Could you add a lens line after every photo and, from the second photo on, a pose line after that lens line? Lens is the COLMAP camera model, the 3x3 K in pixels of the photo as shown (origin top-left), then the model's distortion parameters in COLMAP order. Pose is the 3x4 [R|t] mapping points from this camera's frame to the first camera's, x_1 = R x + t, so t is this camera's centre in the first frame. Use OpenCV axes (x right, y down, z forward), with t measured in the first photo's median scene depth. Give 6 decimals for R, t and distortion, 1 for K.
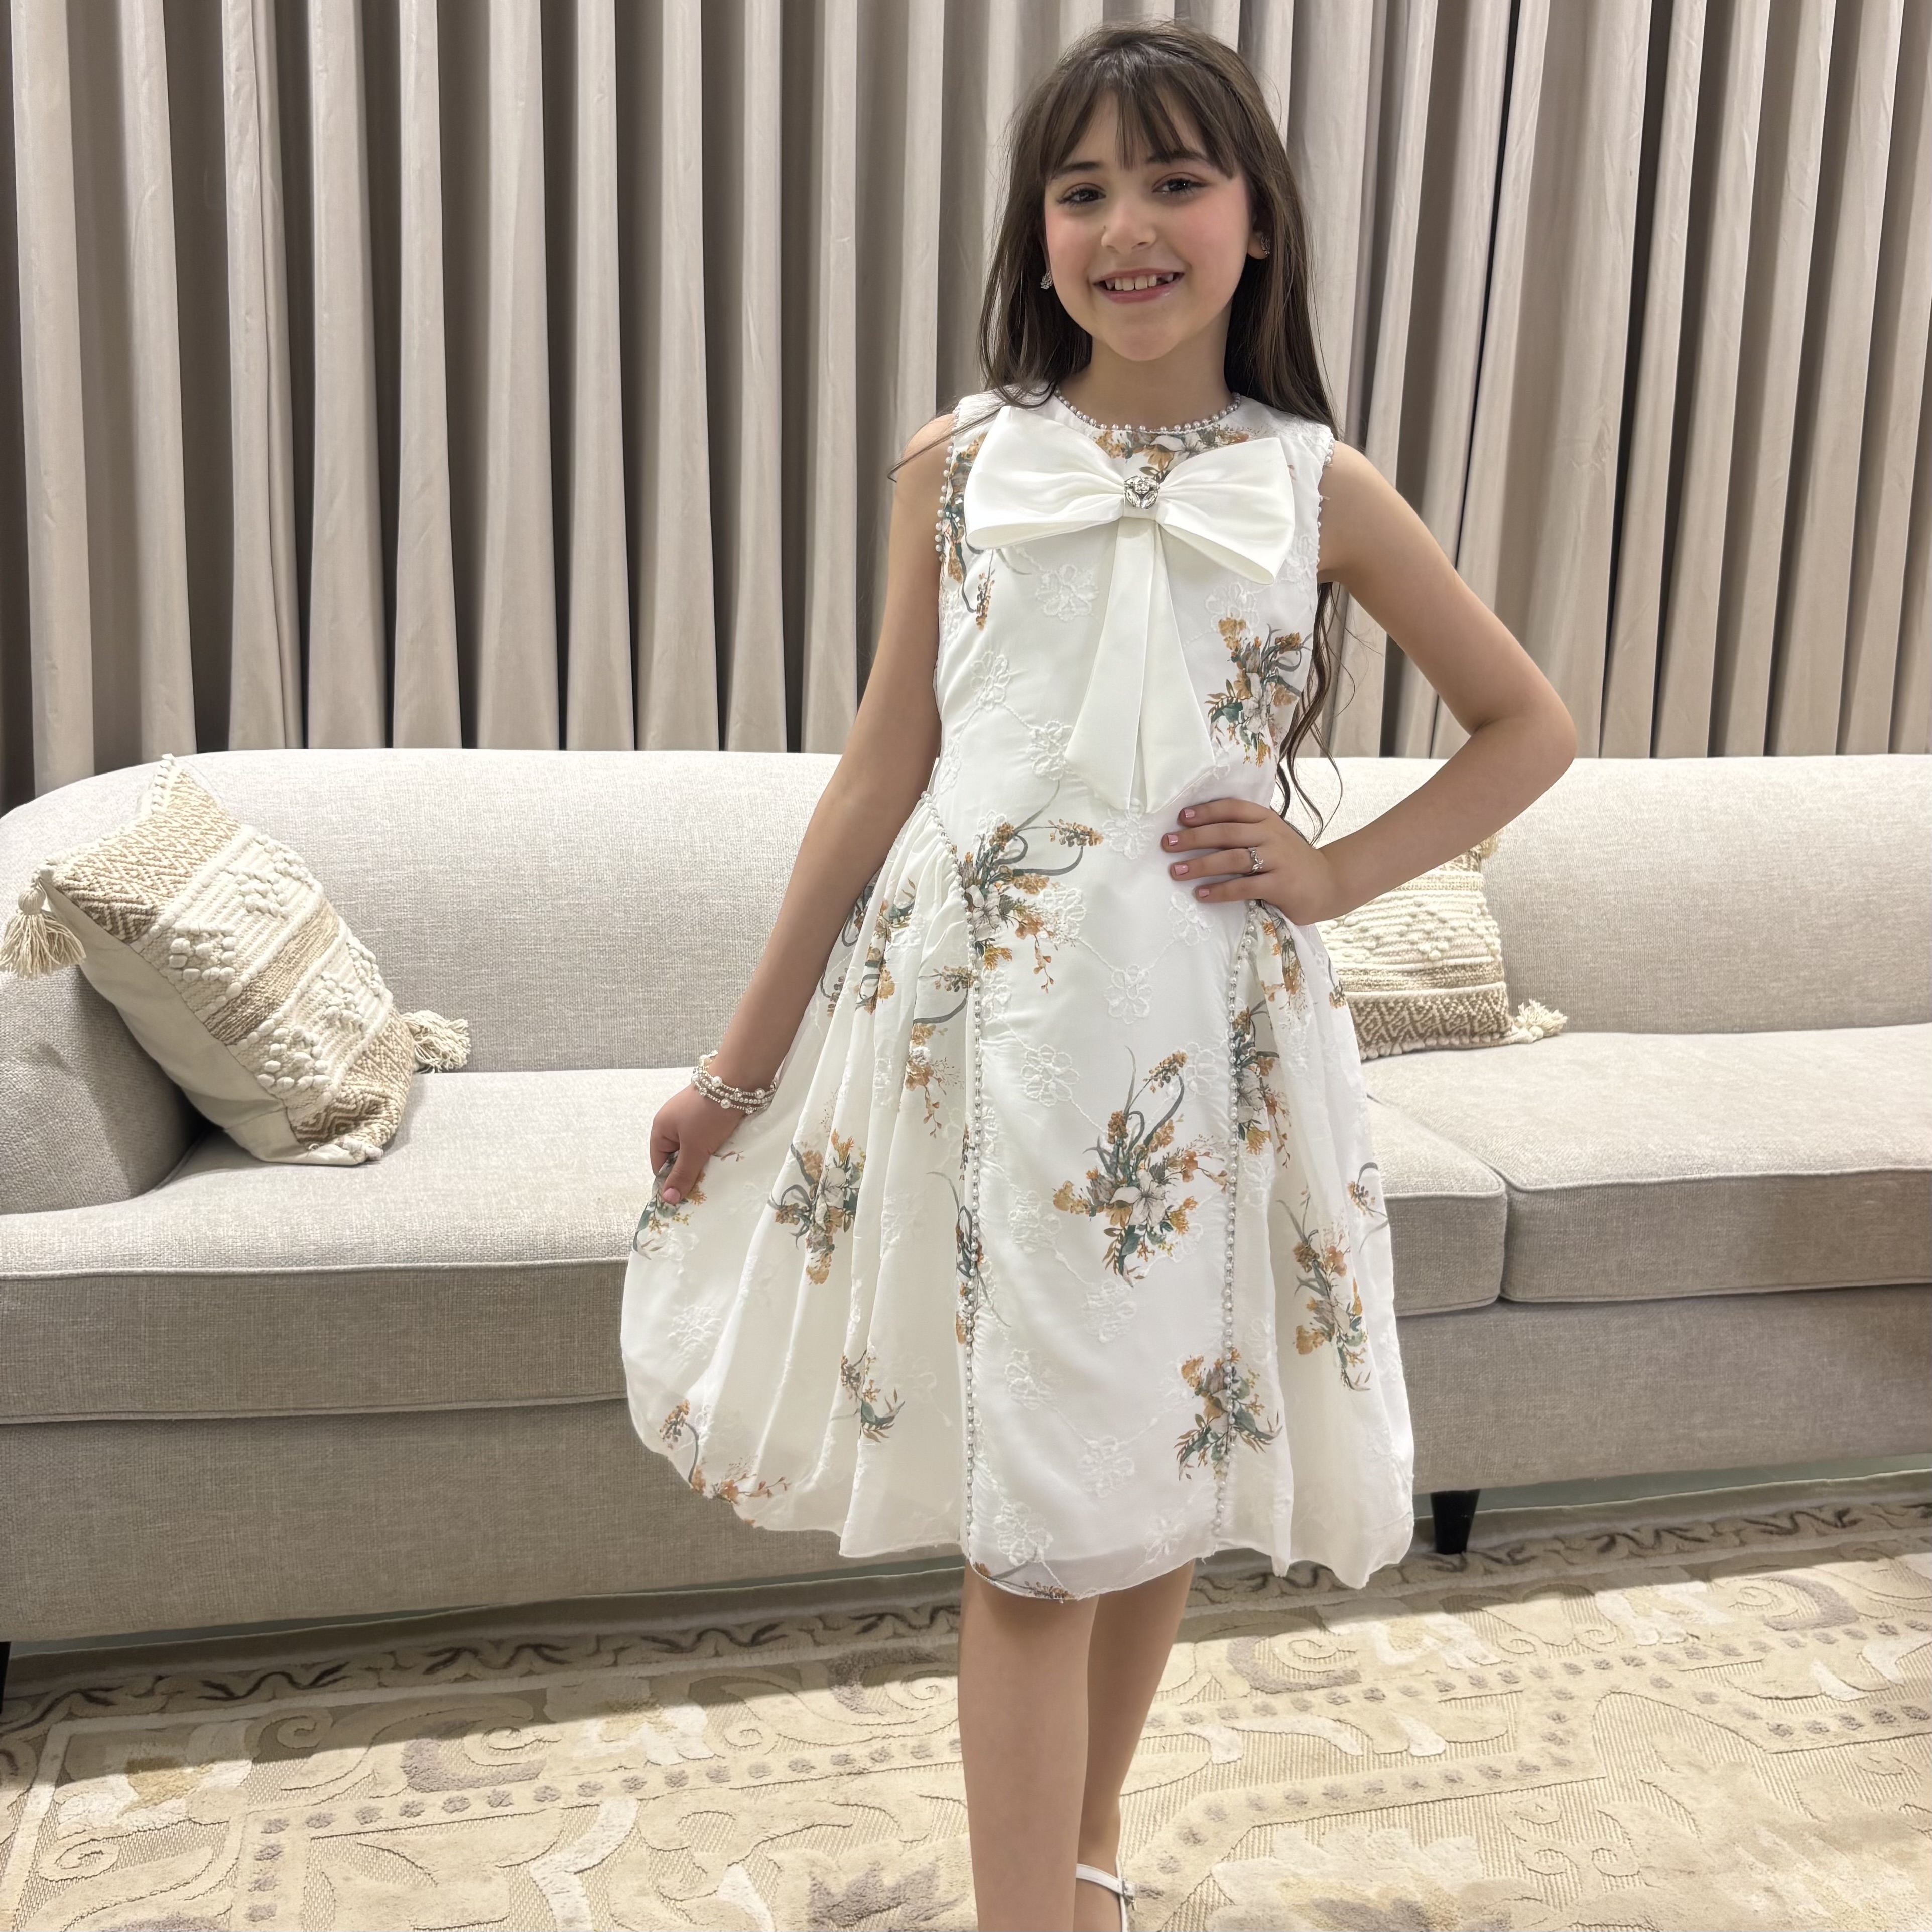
lens RADIAL K [[2187.5, 0, 1052.9], [0, 2187.5, 898.2], [0, 0, 1]] dist [-0.015169, 0.051151]
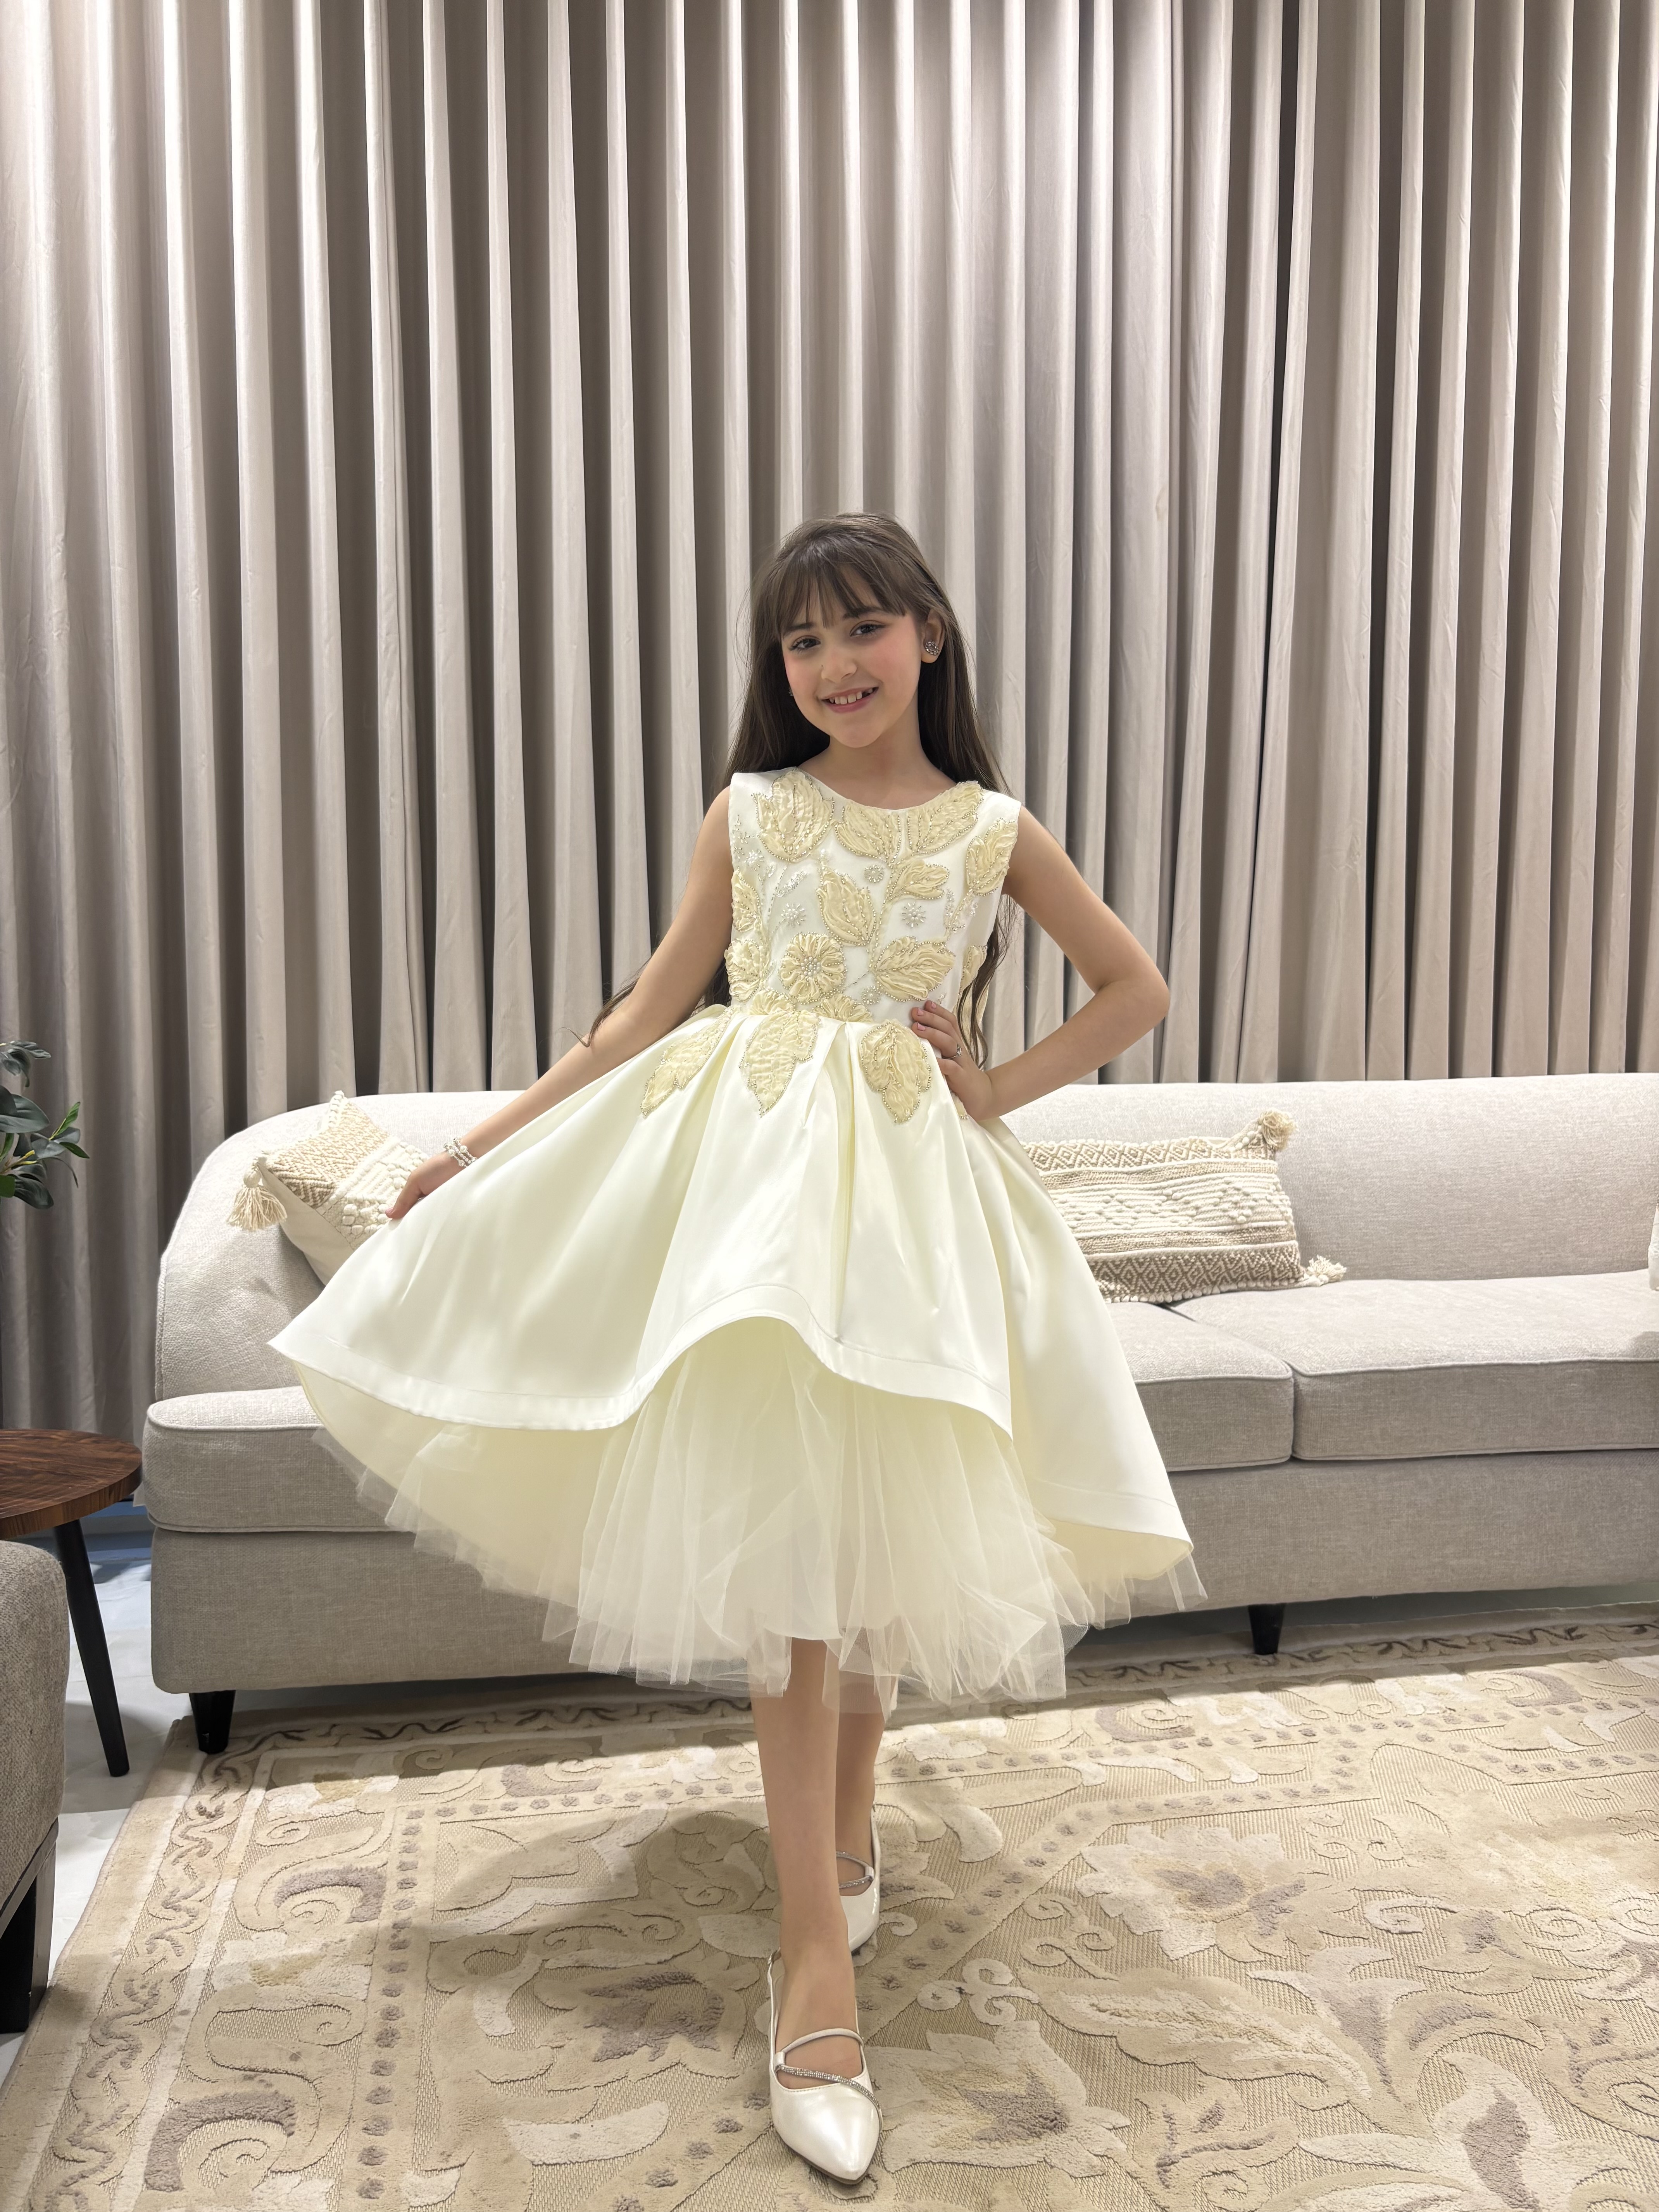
lens RADIAL K [[1699.1, 0, 828.8], [0, 1699.1, 1113.1], [0, 0, 1]] dist [-0.041194, 0.108555]
pose [[0.995613, -0.030170, -0.088575, 0.019599], [0.021728, 0.995261, -0.094779, 0.069435], [0.091014, 0.092438, 0.991550, -0.092395]]
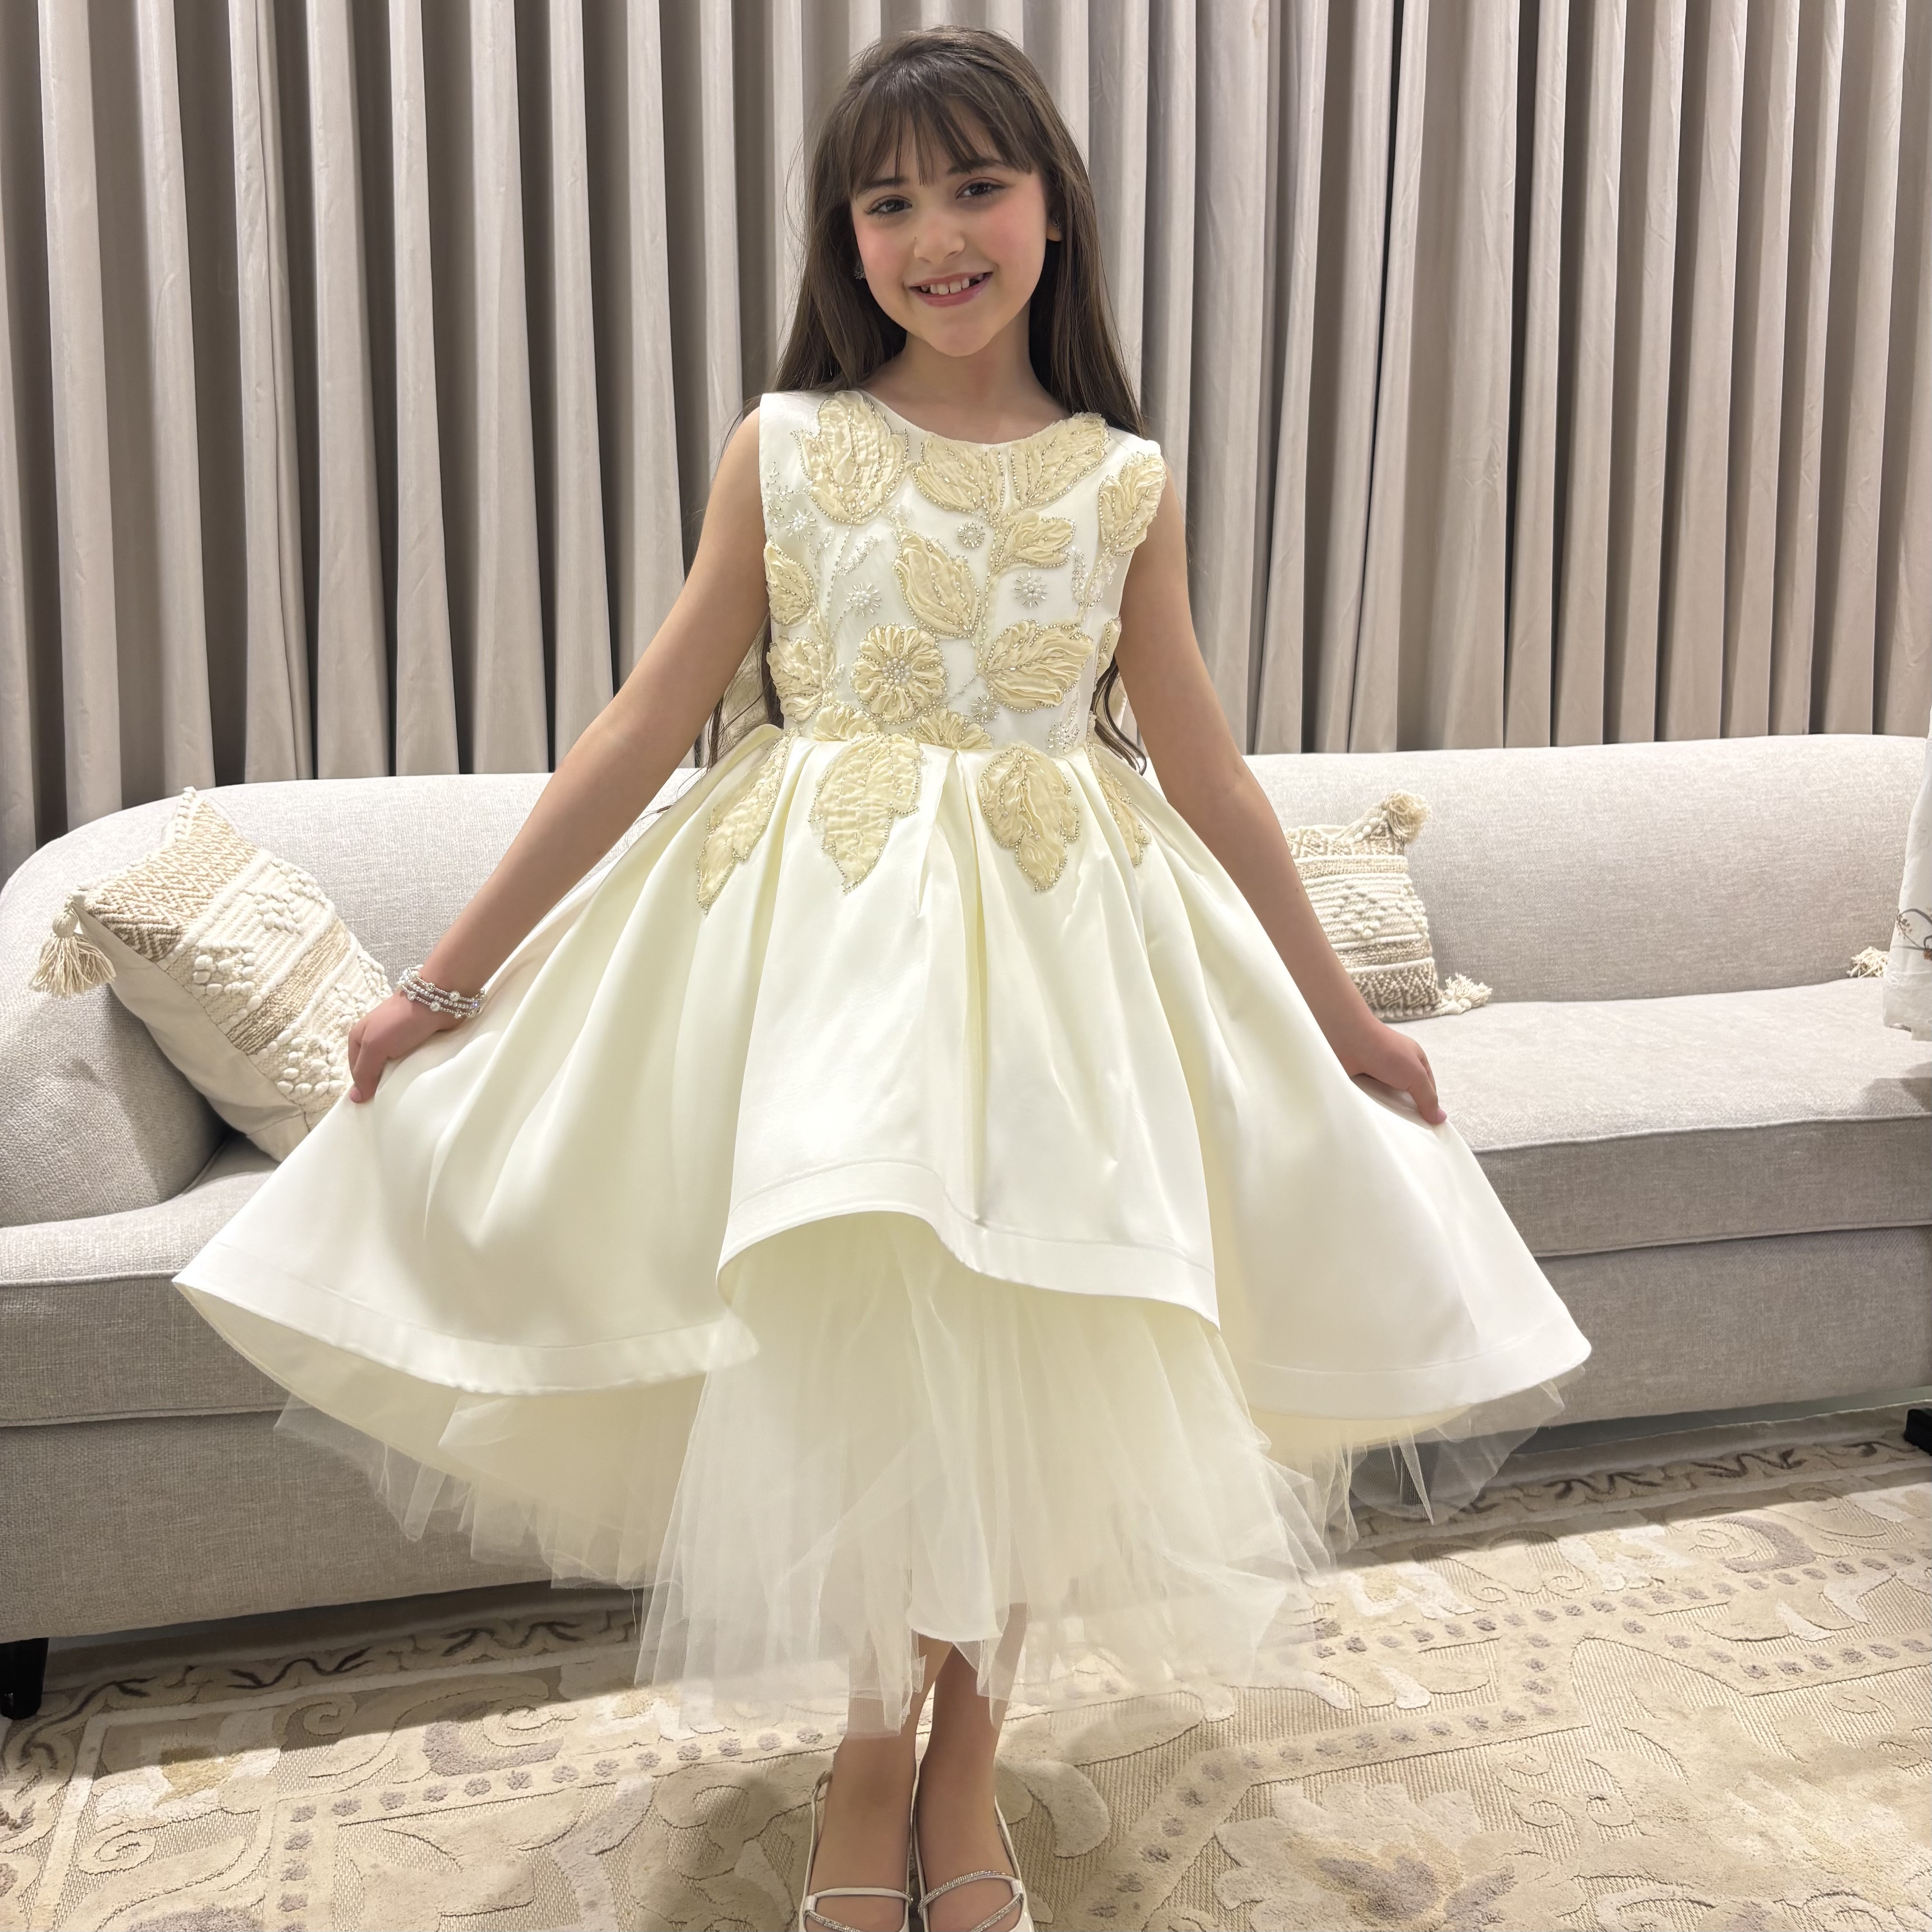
lens RADIAL K [[1954.2, 0, 954.6], [0, 1954.2, 781.1], [0, 0, 1]] dist [-0.003653, 0.023196]
pose [[0.999327, -0.035338, -0.009883, -0.019478], [0.034636, 0.997355, -0.063904, 0.006841], [0.012115, 0.063518, 0.997907, 0.044568]]
